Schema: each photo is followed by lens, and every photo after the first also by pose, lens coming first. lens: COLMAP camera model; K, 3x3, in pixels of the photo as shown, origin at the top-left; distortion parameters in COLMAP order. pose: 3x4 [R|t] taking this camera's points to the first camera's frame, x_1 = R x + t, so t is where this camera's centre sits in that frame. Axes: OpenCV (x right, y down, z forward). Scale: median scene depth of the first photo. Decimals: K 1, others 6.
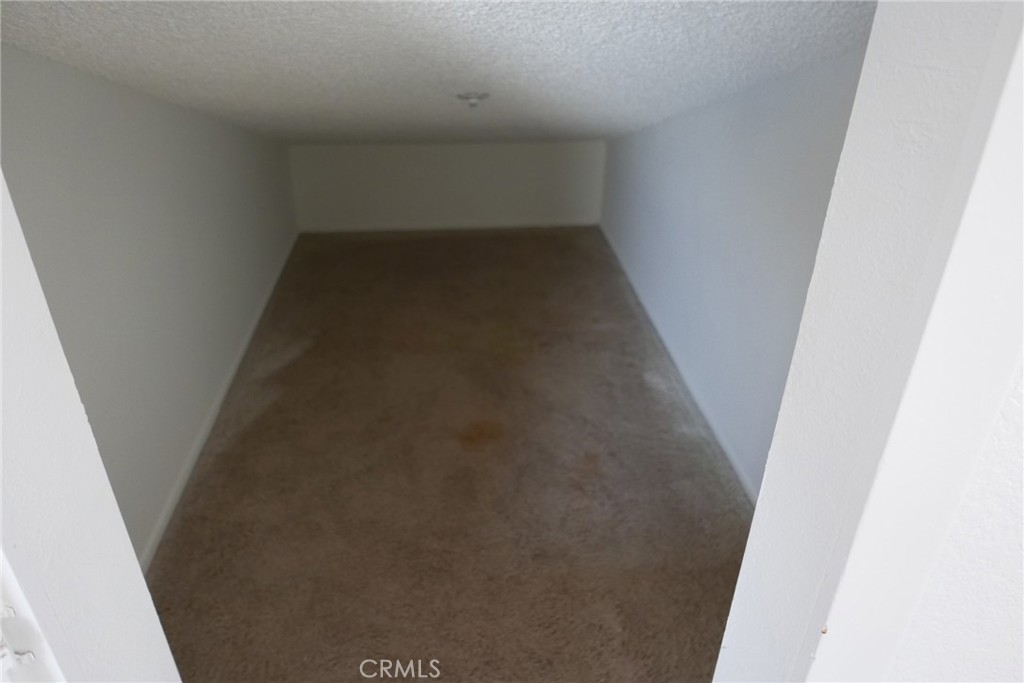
lens RADIAL K [[708.7, 0, 511.8], [0, 708.7, 341.1], [0, 0, 1]] dist [-0.012571, -0.003569]
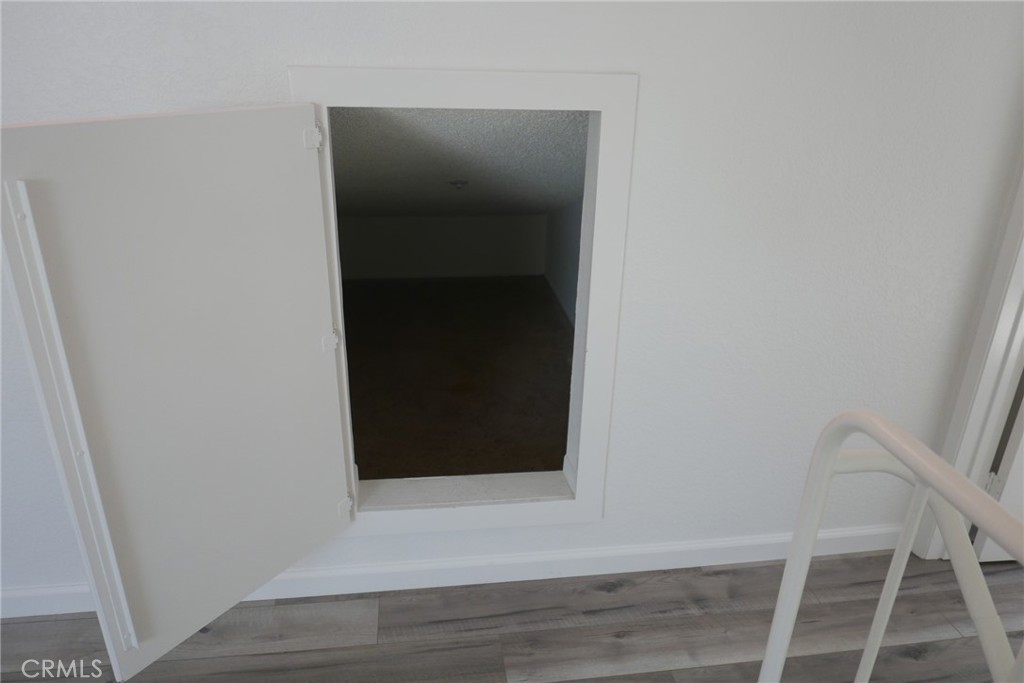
lens RADIAL K [[708.7, 0, 512.0], [0, 708.7, 341.1], [0, 0, 1]] dist [-0.012571, -0.003569]
pose [[0.999074, -0.001907, 0.042983, -0.001368], [0.006916, 0.993143, -0.116700, 0.232738], [-0.042466, 0.116889, 0.992237, -0.654288]]
